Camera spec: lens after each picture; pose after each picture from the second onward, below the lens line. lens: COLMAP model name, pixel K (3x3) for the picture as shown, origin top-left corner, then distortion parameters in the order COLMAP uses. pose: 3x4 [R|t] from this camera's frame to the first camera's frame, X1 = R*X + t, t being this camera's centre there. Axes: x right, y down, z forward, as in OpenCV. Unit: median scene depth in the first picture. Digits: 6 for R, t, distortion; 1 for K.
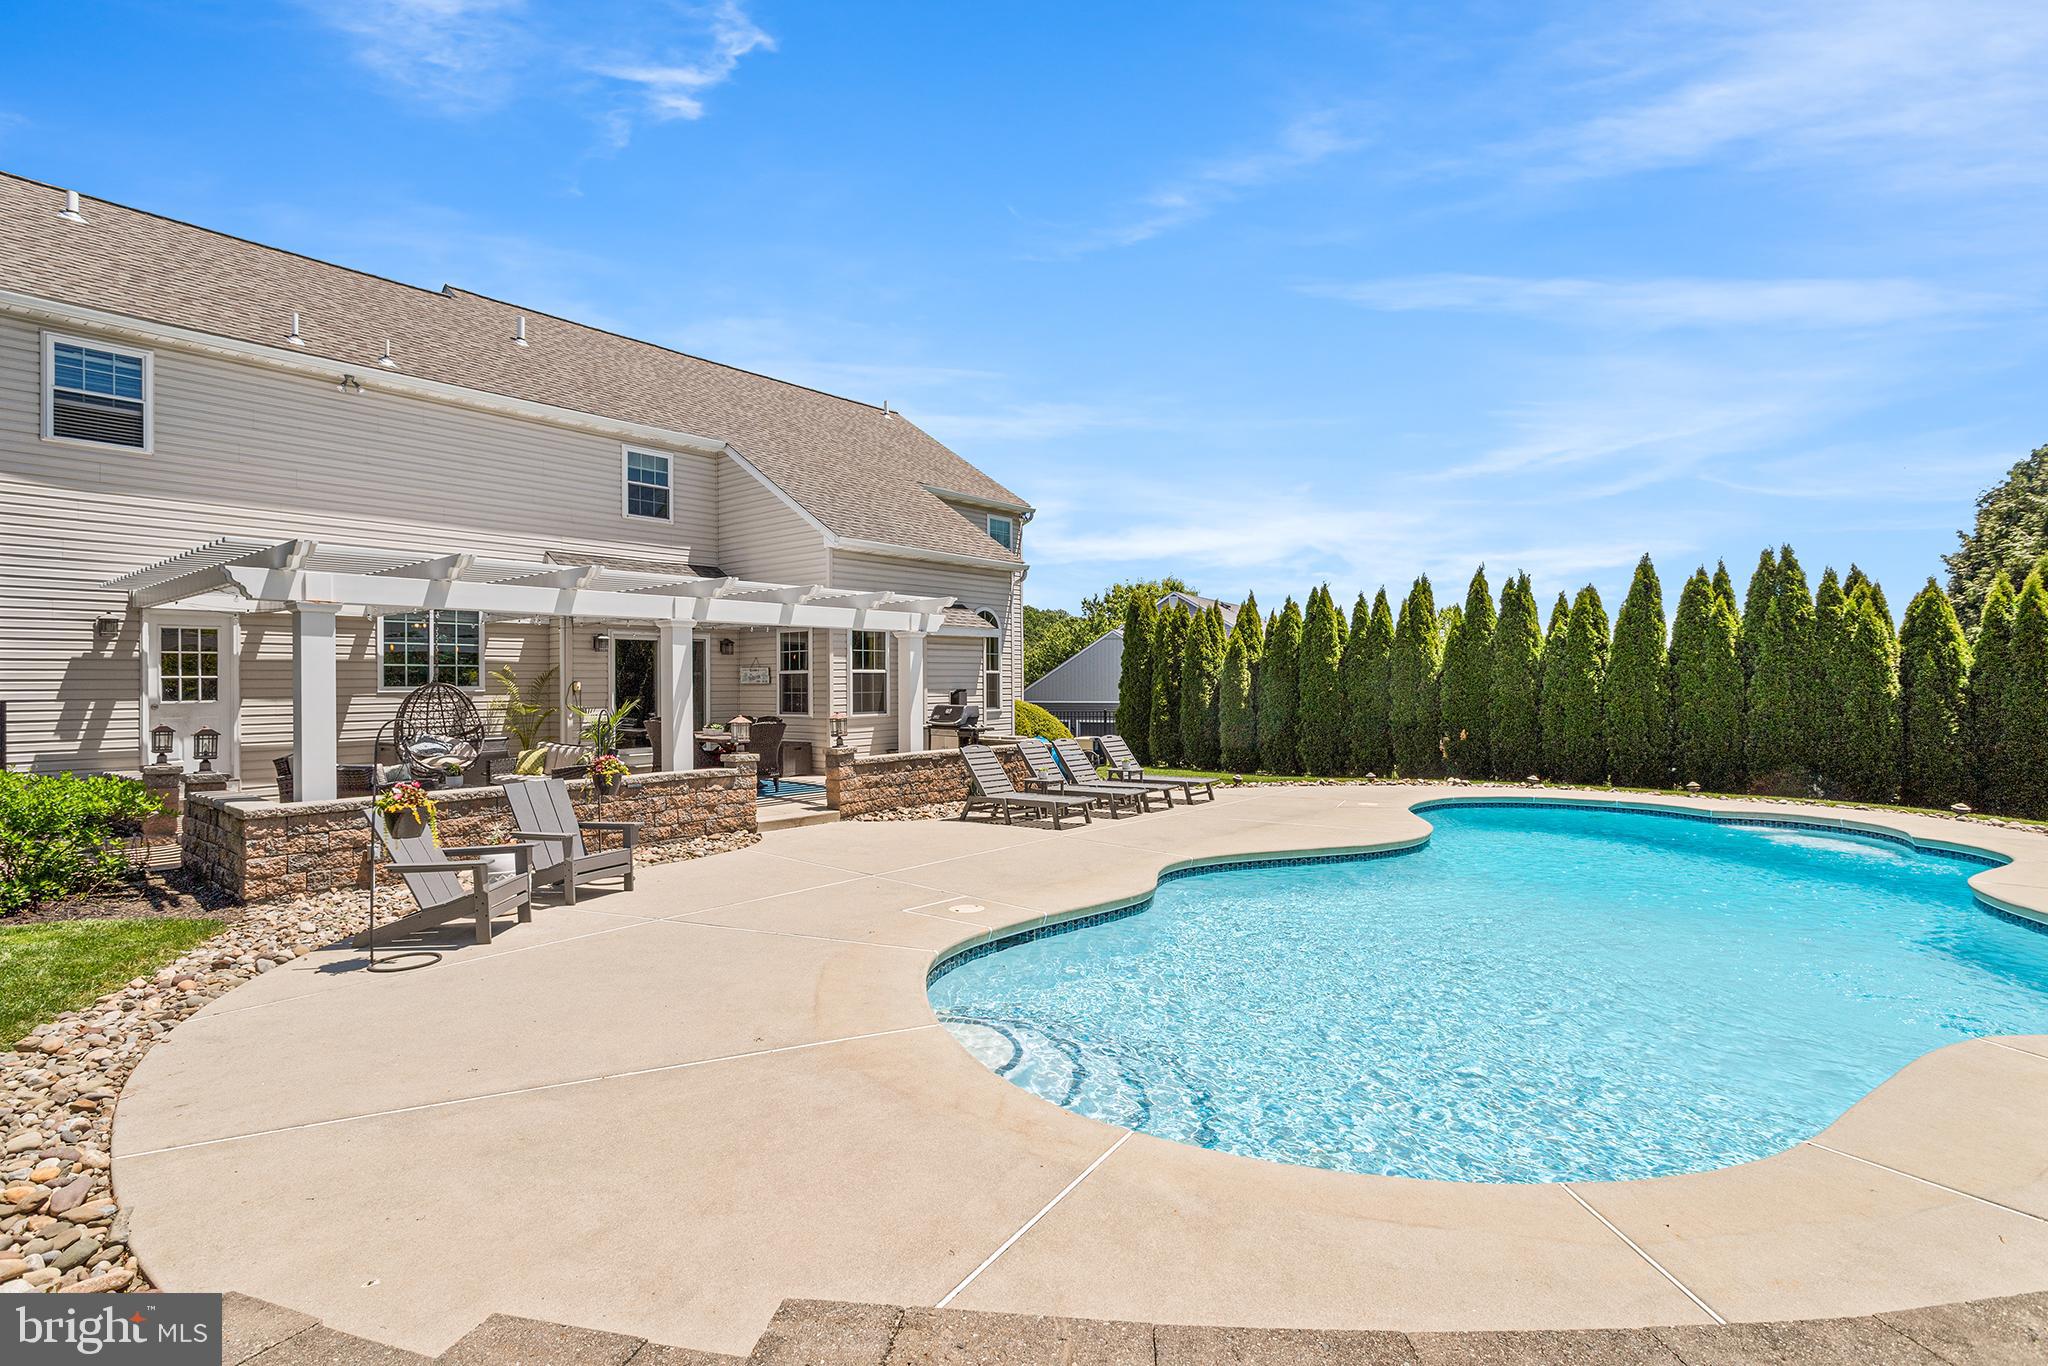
lens RADIAL K [[982.5, 0, 1037.2], [0, 982.5, 674.5], [0, 0, 1]] dist [0.001229, 0.000372]
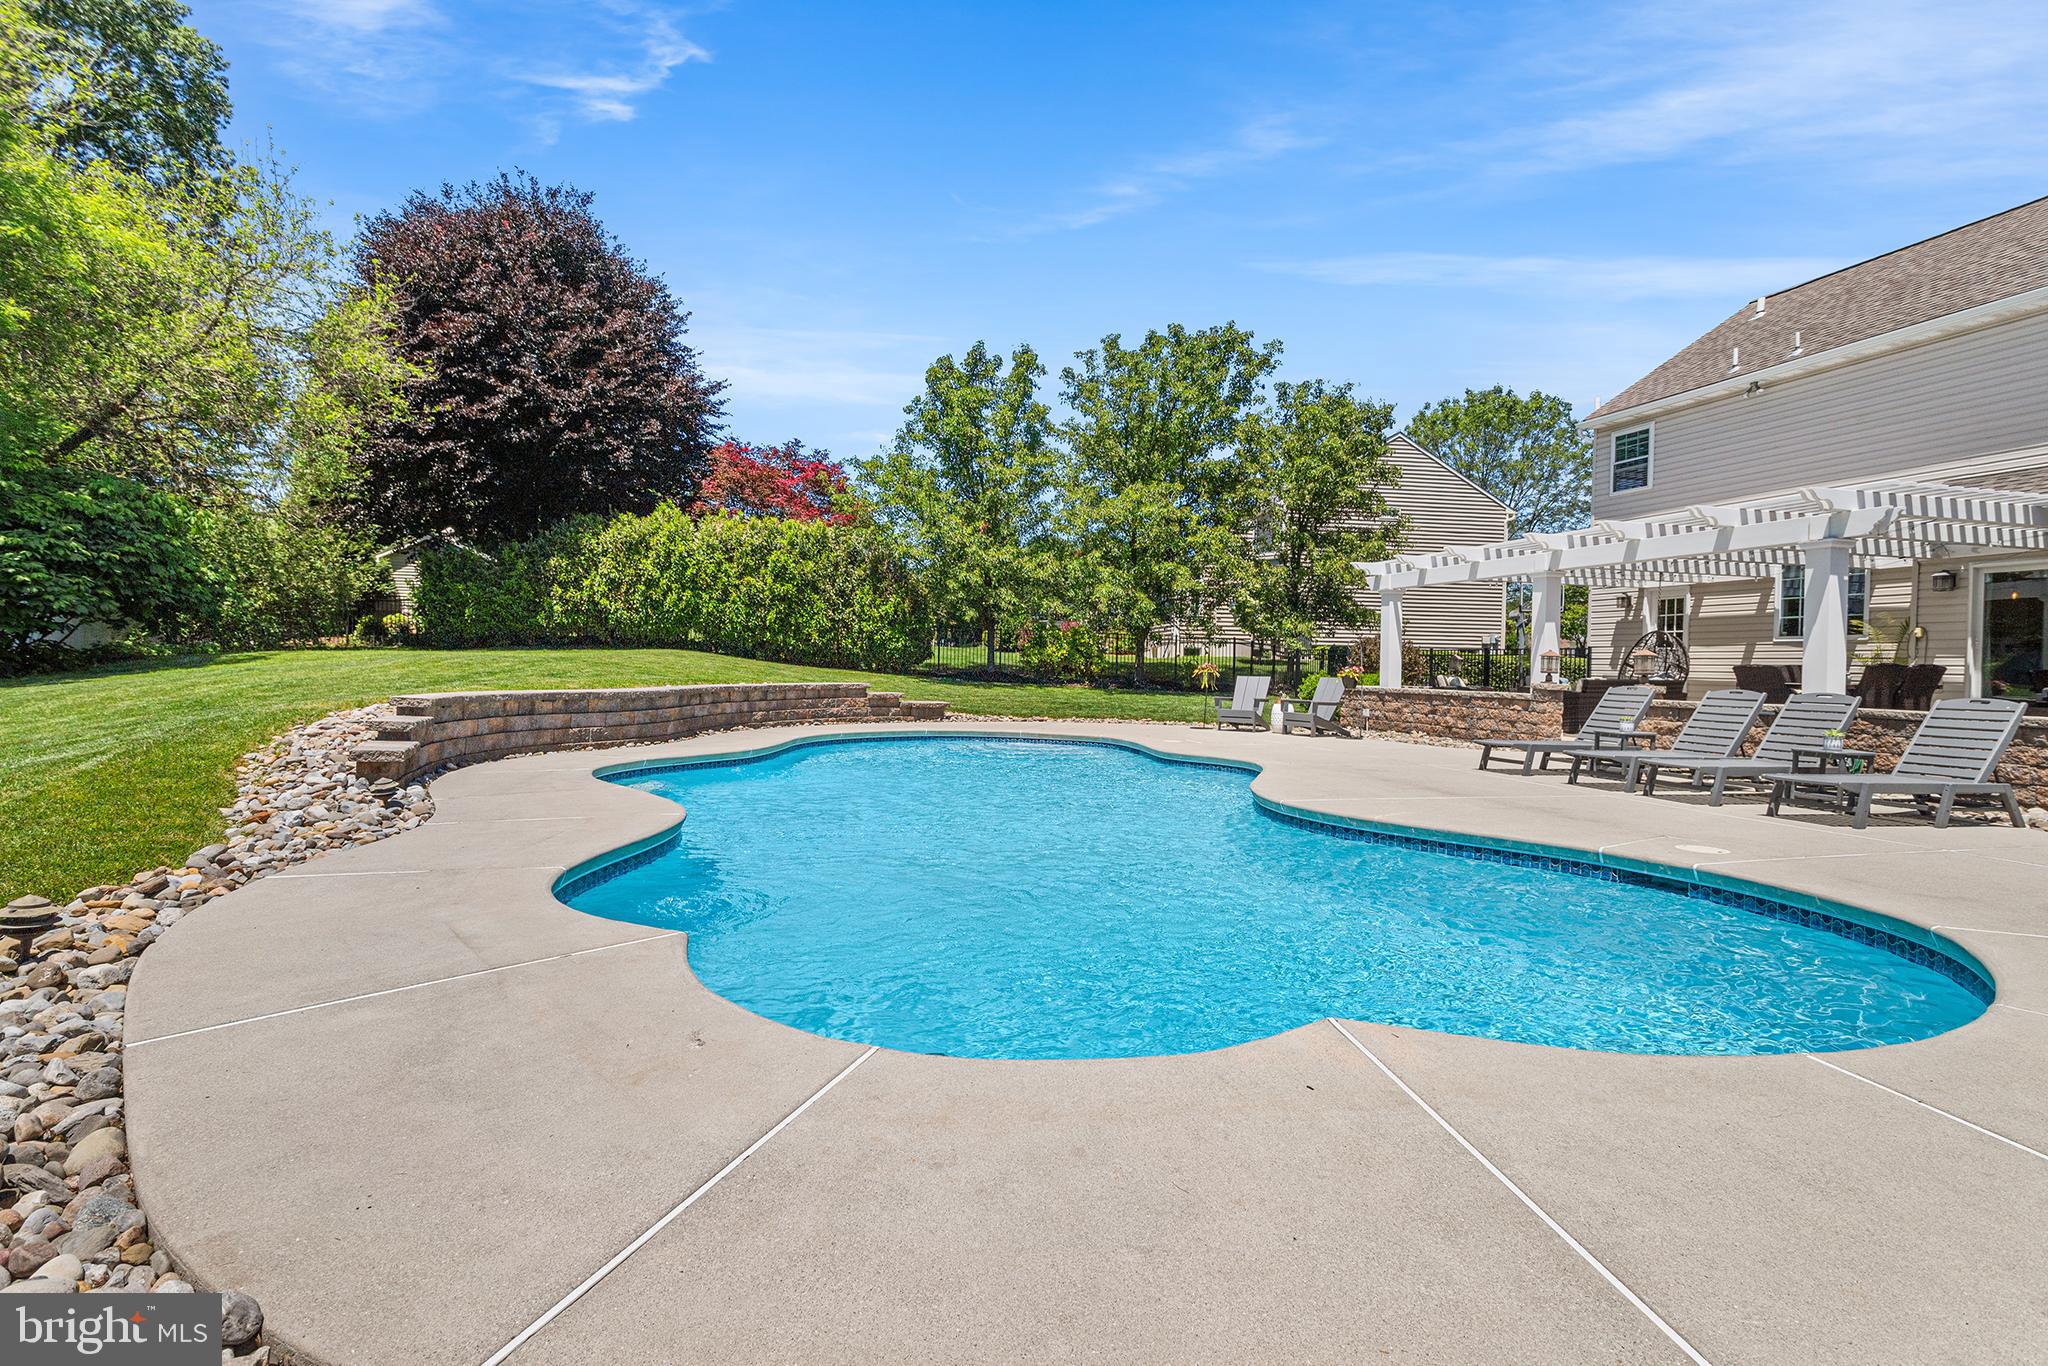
lens RADIAL K [[982.5, 0, 1037.2], [0, 982.5, 674.5], [0, 0, 1]] dist [0.001229, 0.000372]
pose [[-0.577529, 0.006117, -0.816348, 0.706638], [-0.005449, 0.999921, 0.011347, 0.043830], [0.816352, 0.011002, -0.577449, 0.846188]]
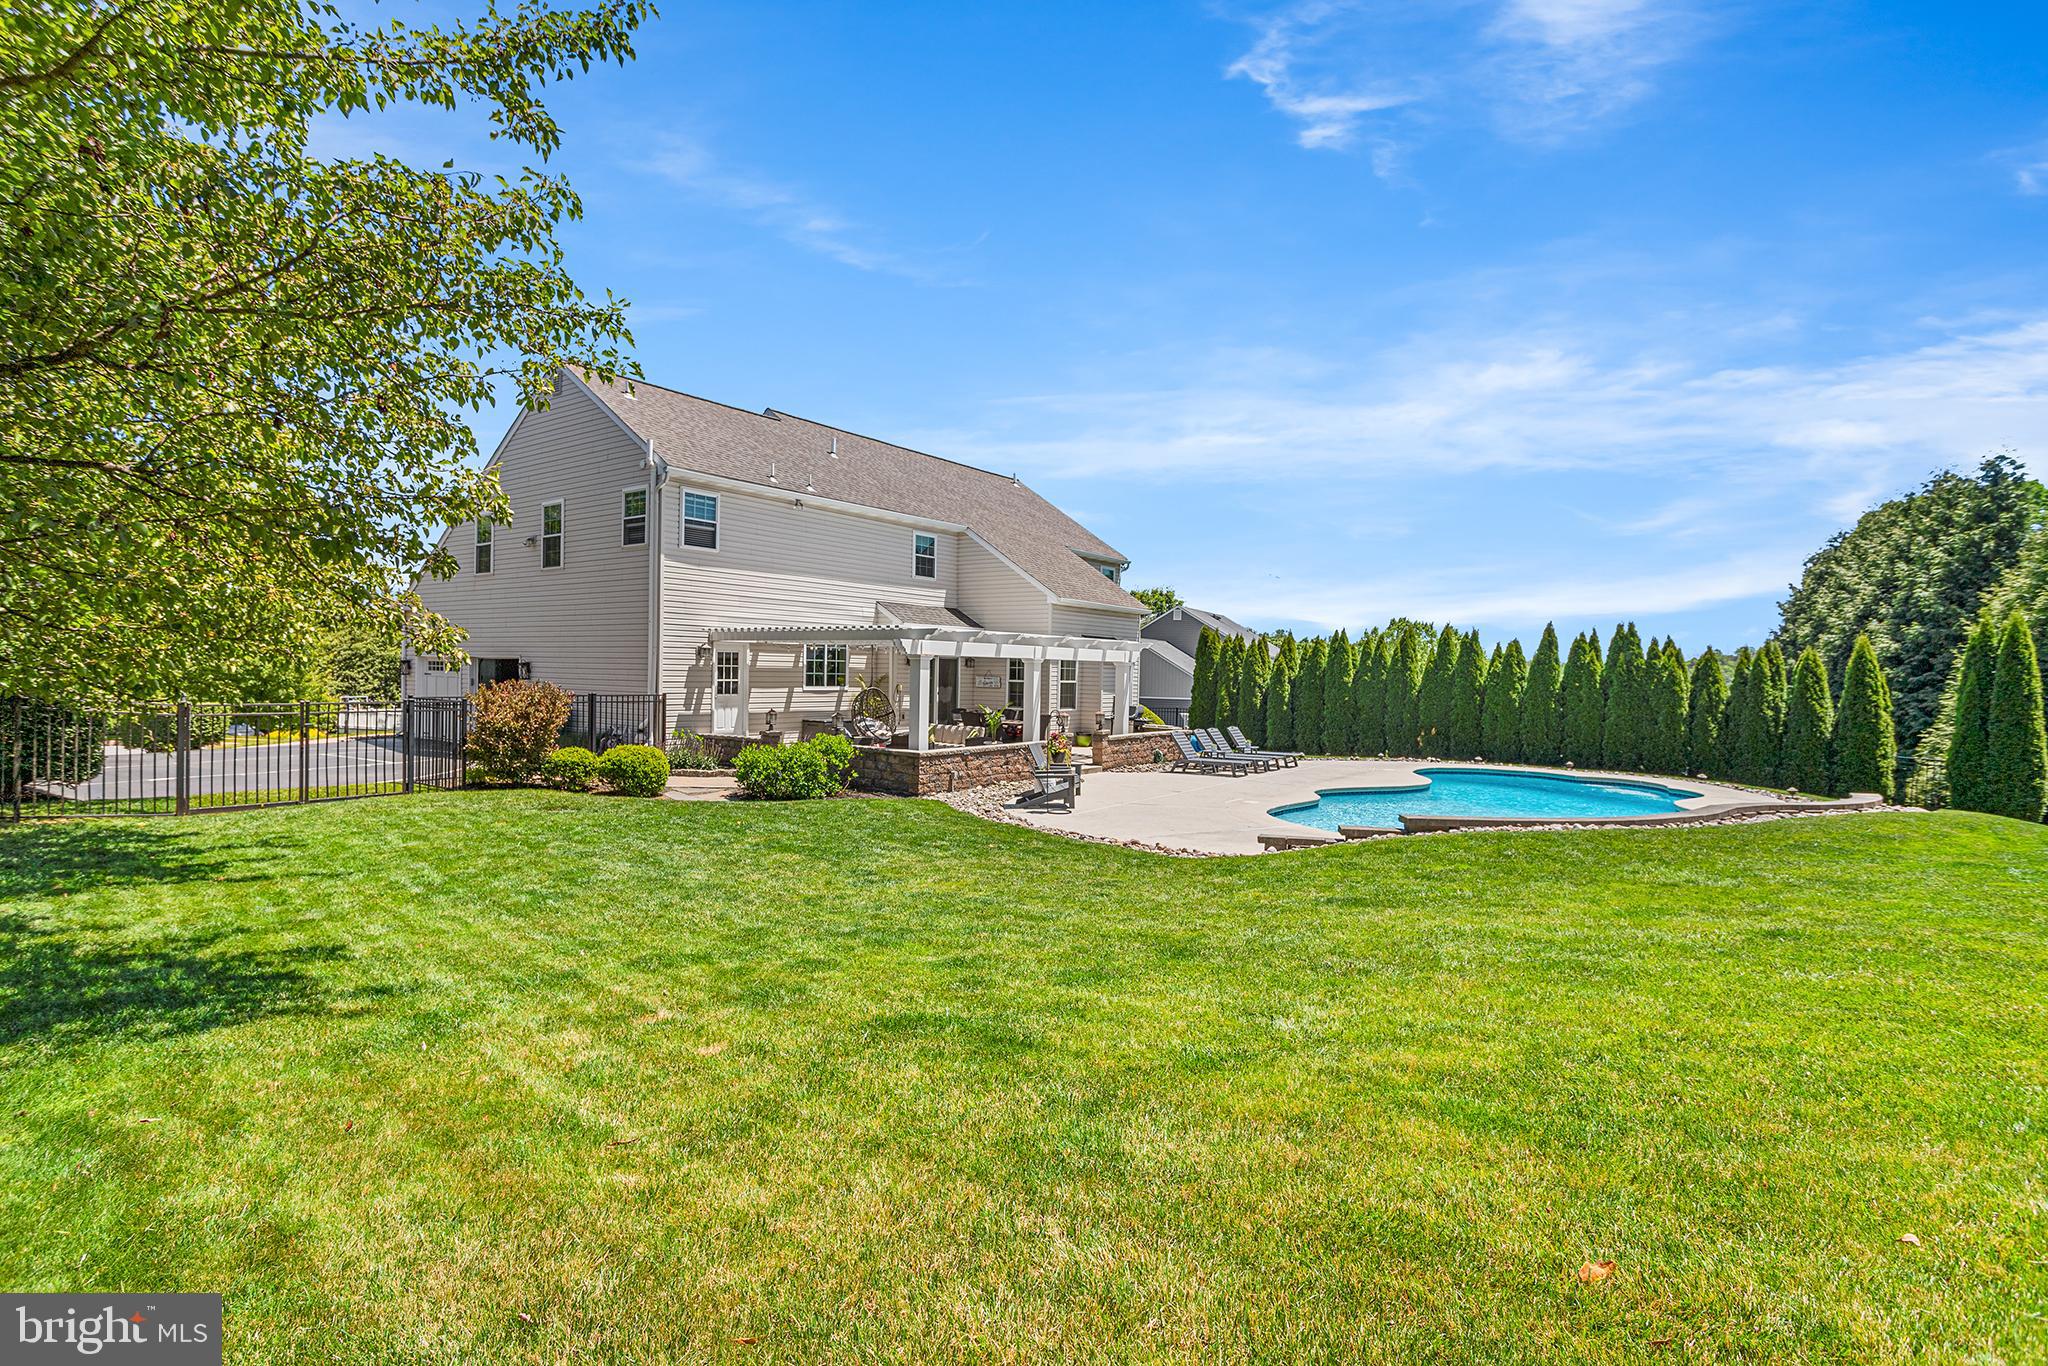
lens RADIAL K [[948.4, 0, 1053.7], [0, 948.4, 685.3], [0, 0, 1]] dist [0.000551, -0.000257]
pose [[0.997656, 0.026958, 0.062894, -0.311170], [-0.028424, 0.999342, 0.022531, -0.033294], [-0.062245, -0.024266, 0.997766, -0.544367]]
